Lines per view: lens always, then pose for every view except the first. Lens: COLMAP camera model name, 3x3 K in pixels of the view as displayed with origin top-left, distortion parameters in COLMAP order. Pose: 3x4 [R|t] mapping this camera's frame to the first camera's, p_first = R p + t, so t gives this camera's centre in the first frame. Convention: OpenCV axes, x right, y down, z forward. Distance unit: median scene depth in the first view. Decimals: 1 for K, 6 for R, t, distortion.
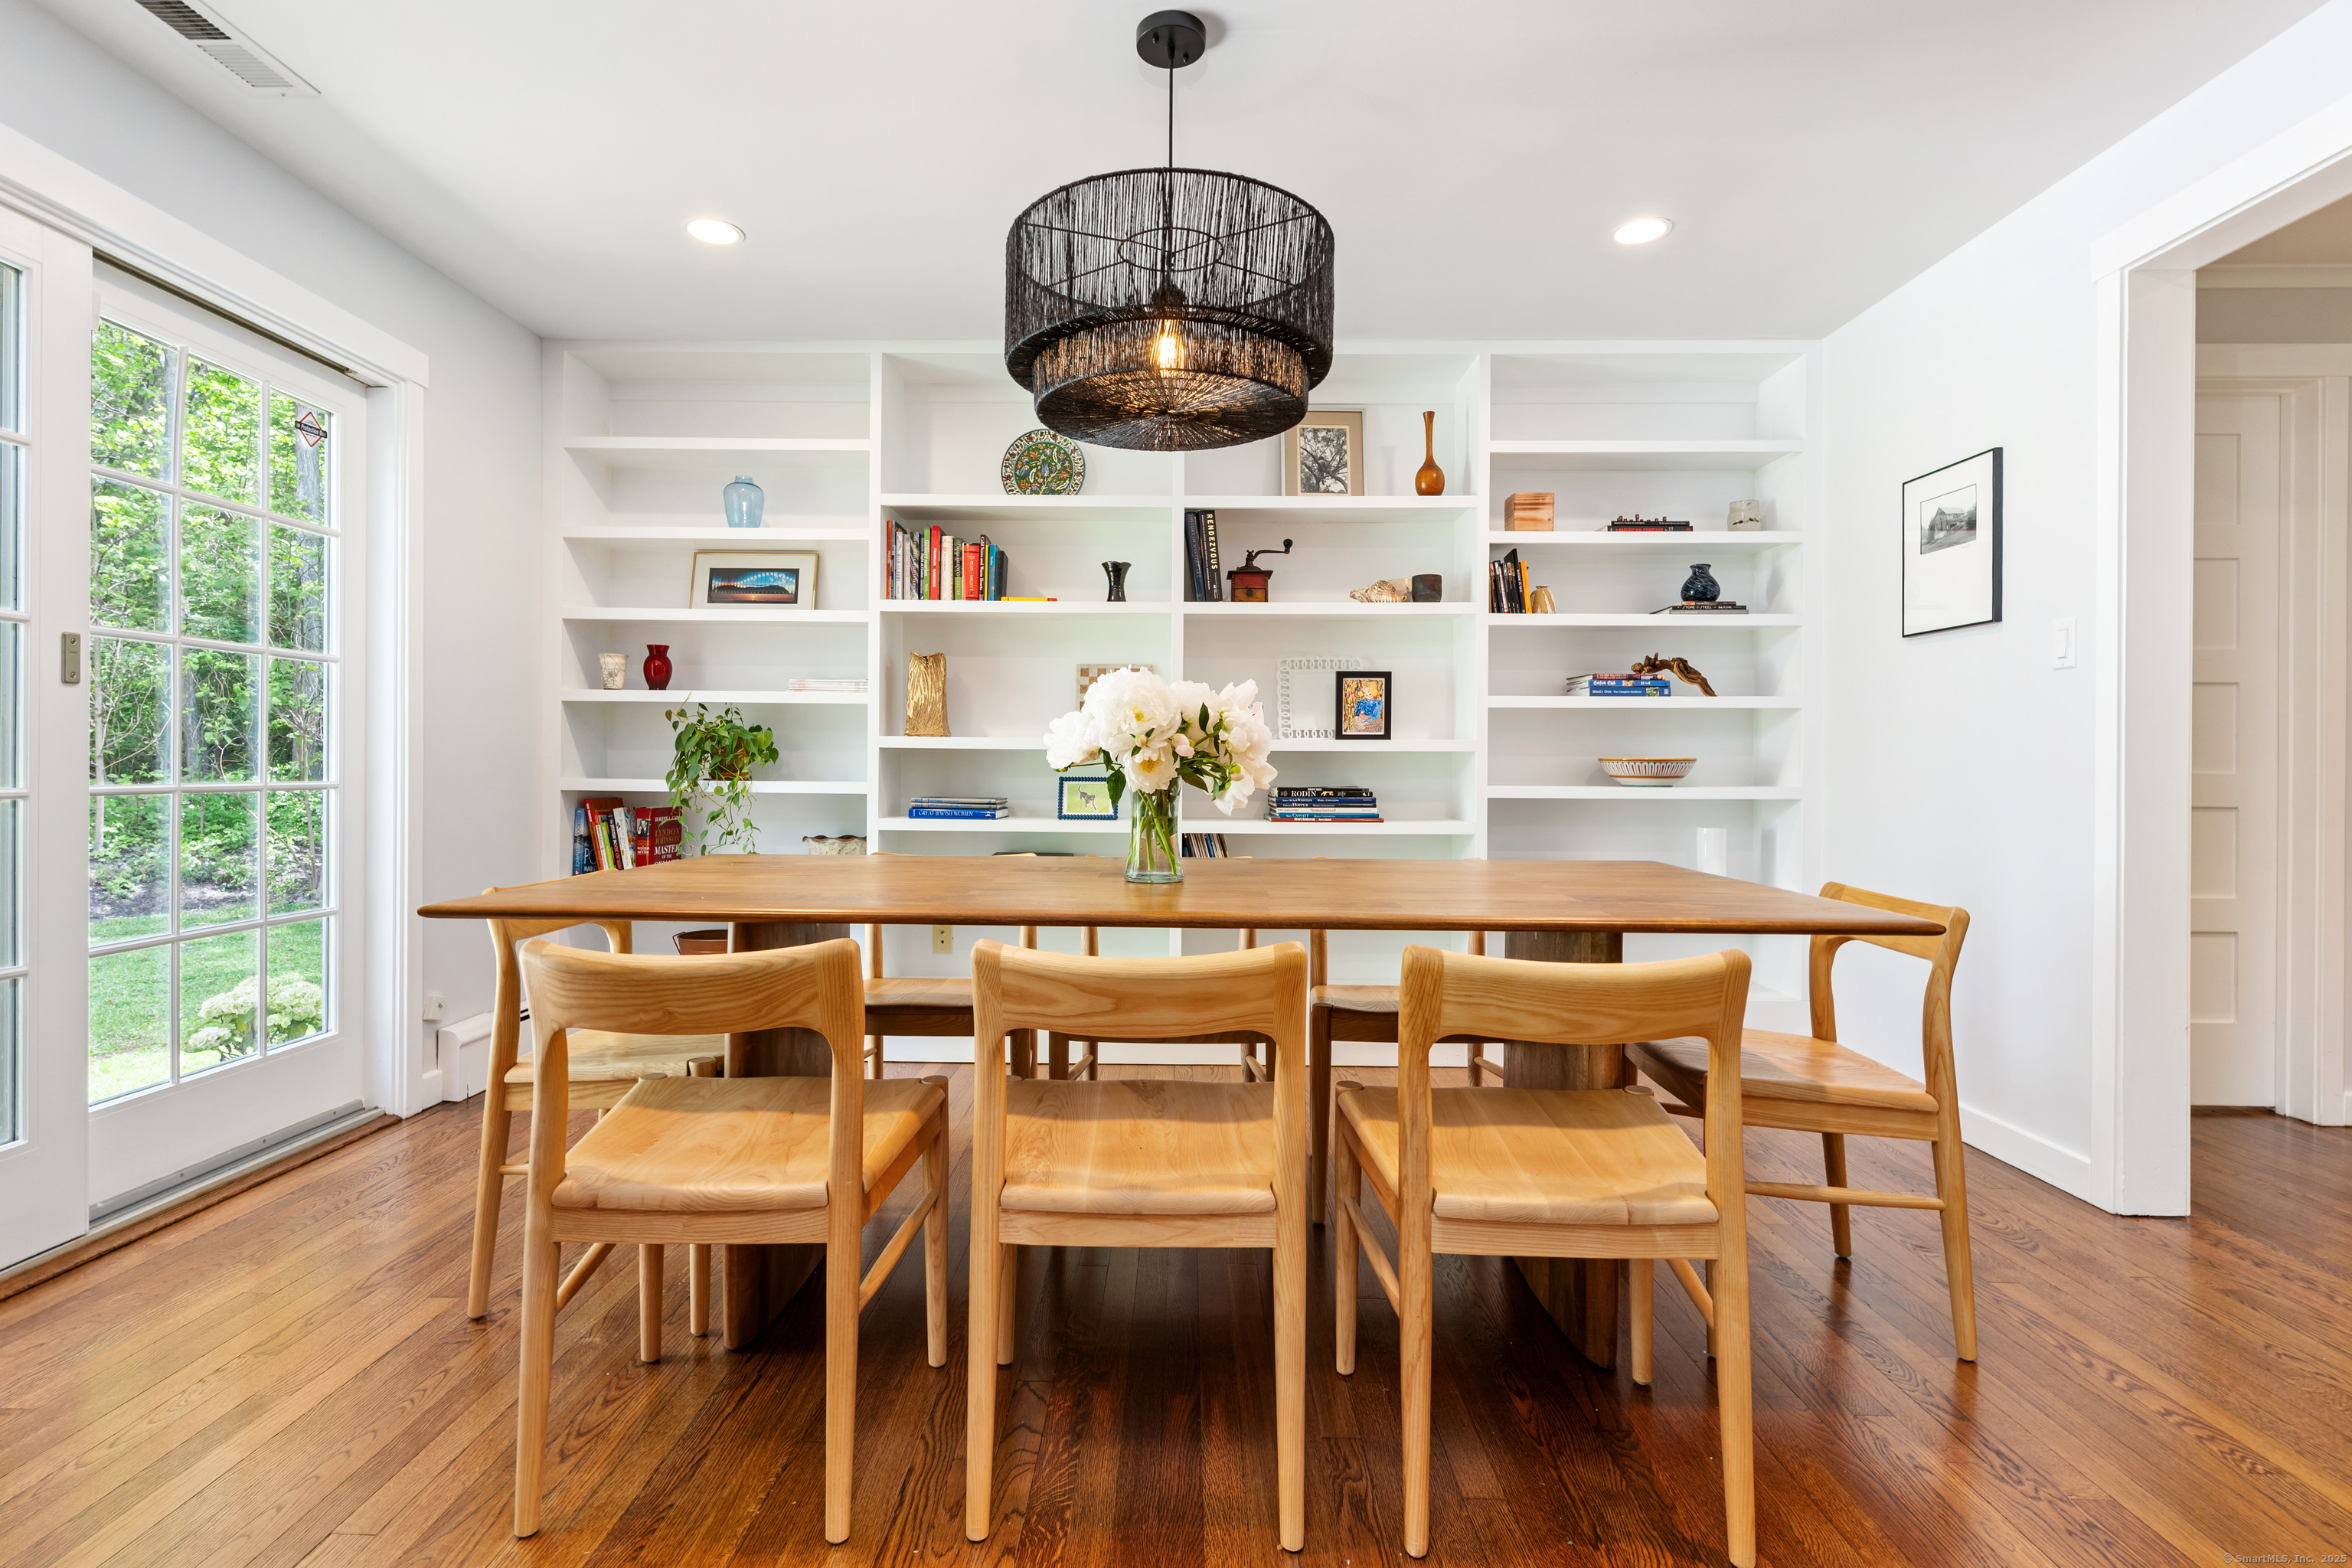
lens RADIAL K [[1127.0, 0, 1165.5], [0, 1127.0, 765.1], [0, 0, 1]] dist [0.005018, -0.000843]
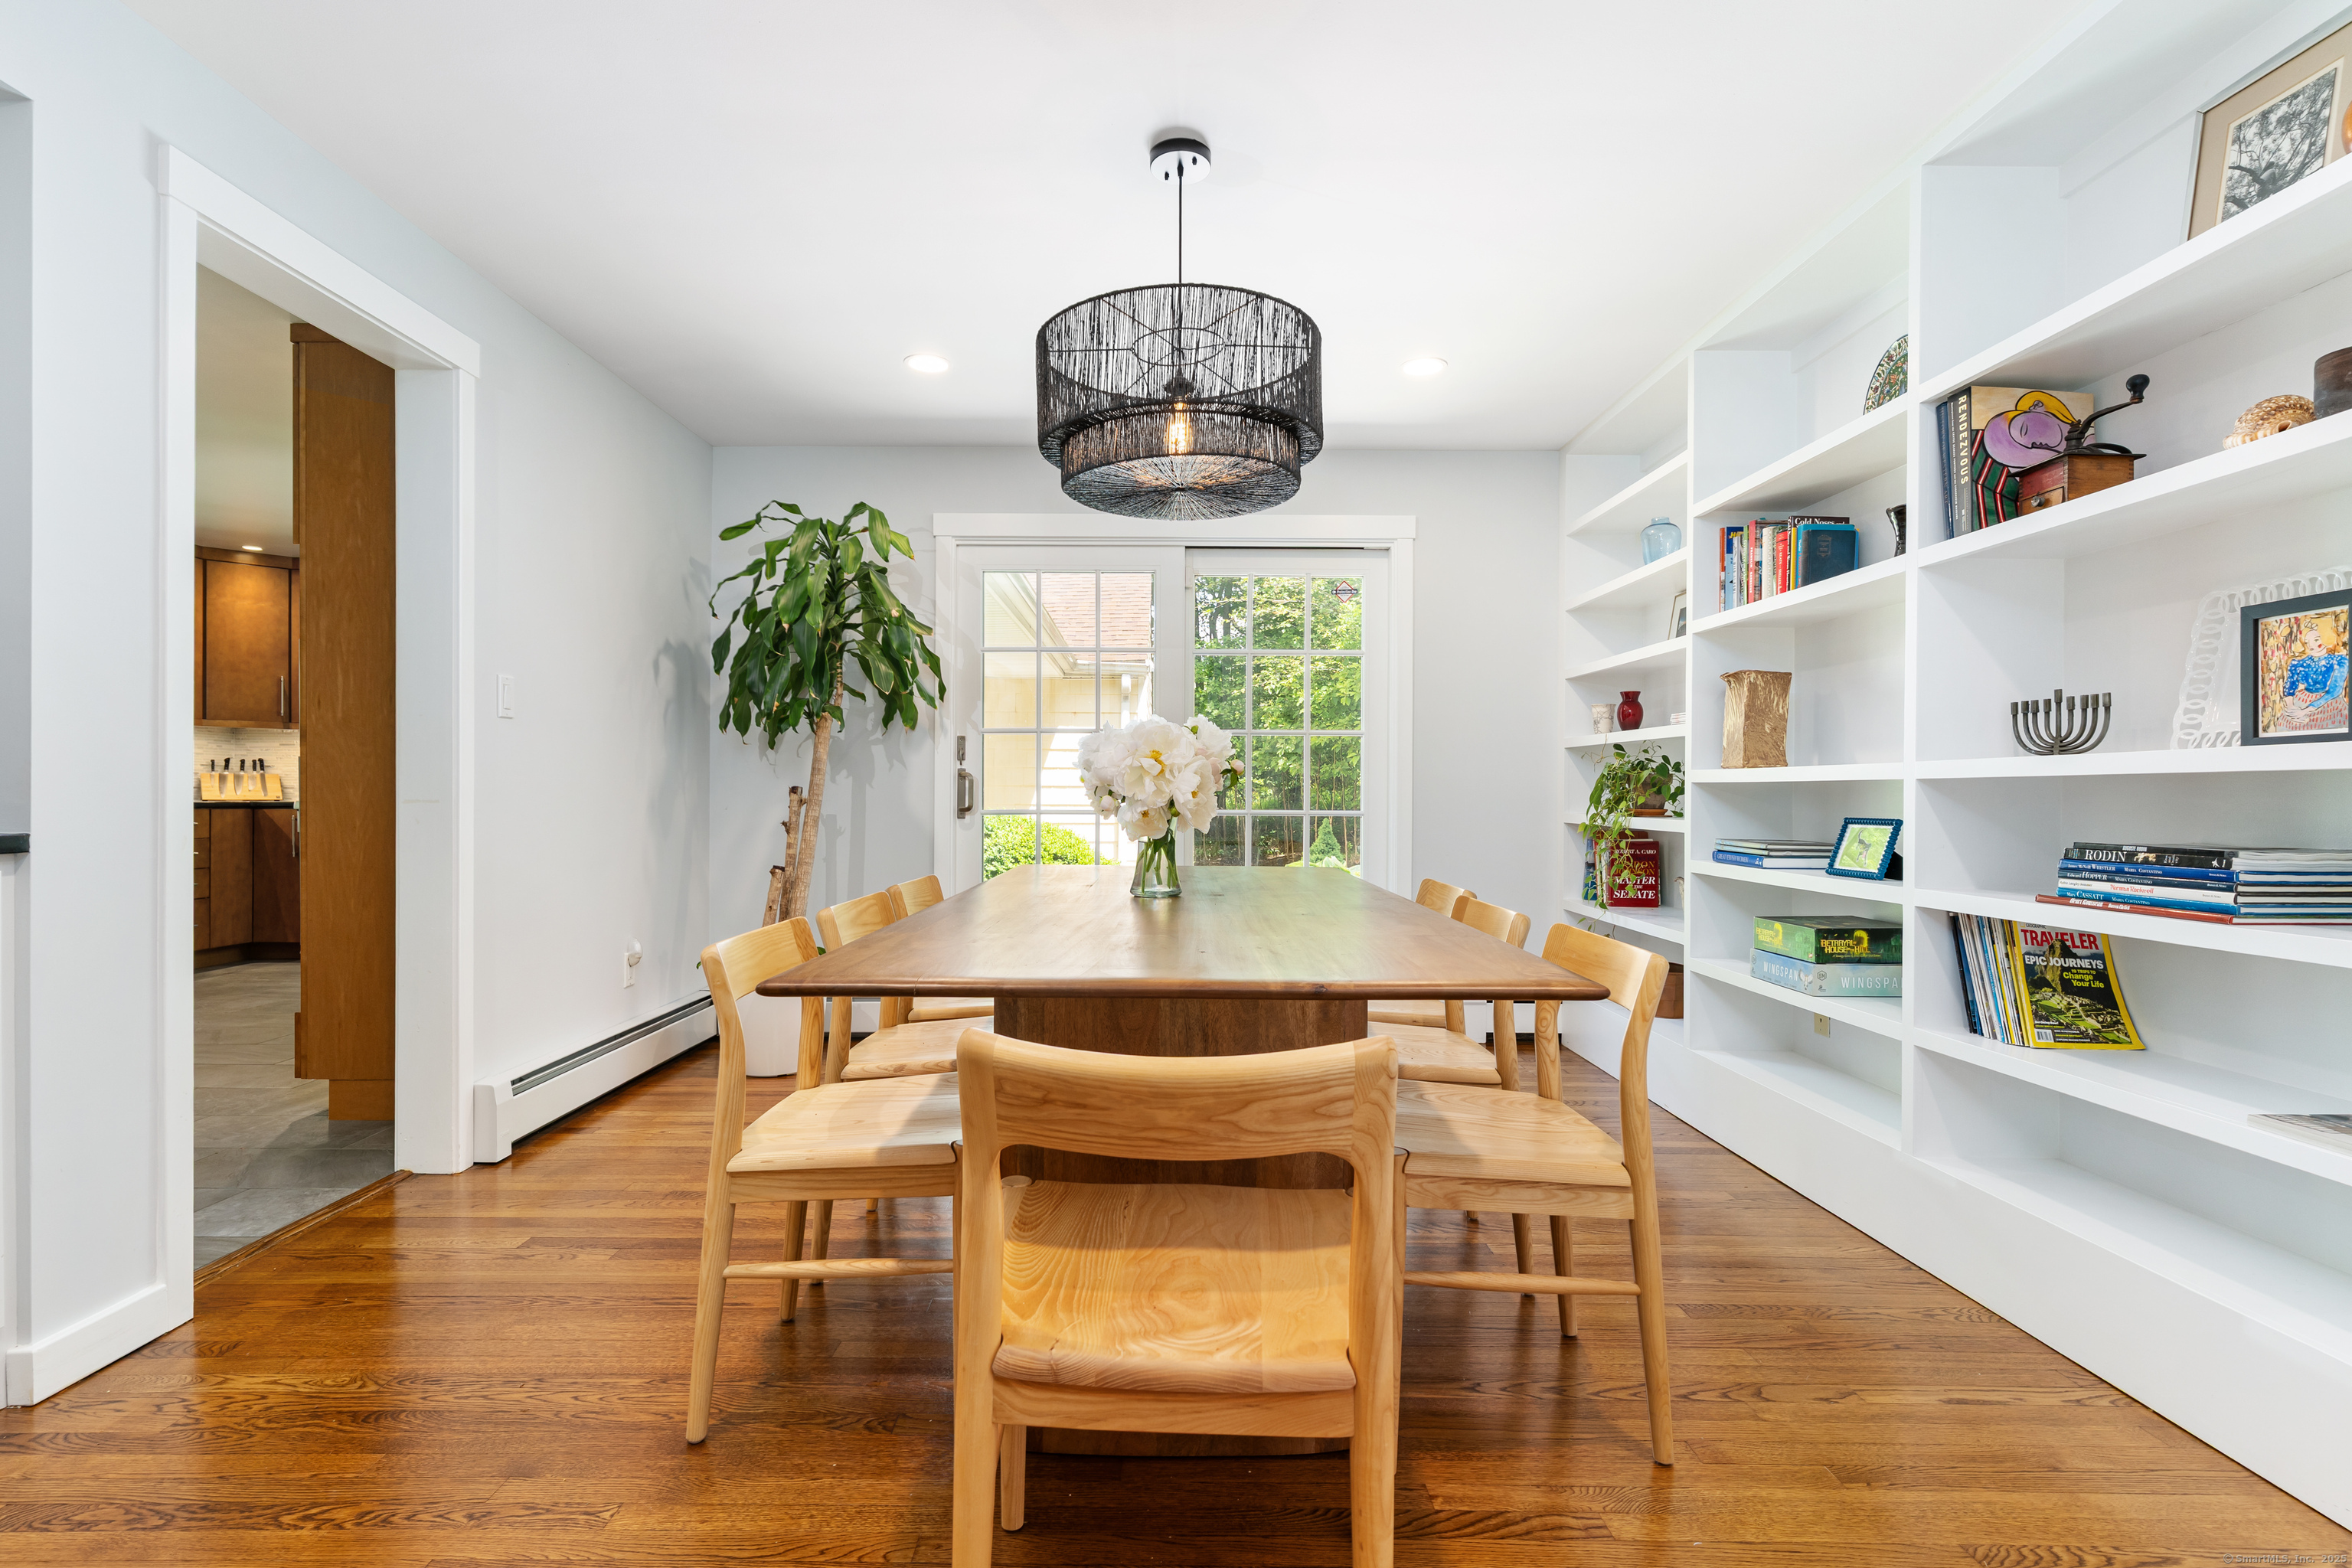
lens RADIAL K [[1127.0, 0, 1158.4], [0, 1127.0, 796.2], [0, 0, 1]] dist [0.005018, -0.000843]
pose [[0.024562, -0.005617, -0.999683, 0.622524], [-0.005482, 0.999968, -0.005754, 0.002806], [0.999683, 0.005621, 0.024531, 0.525208]]
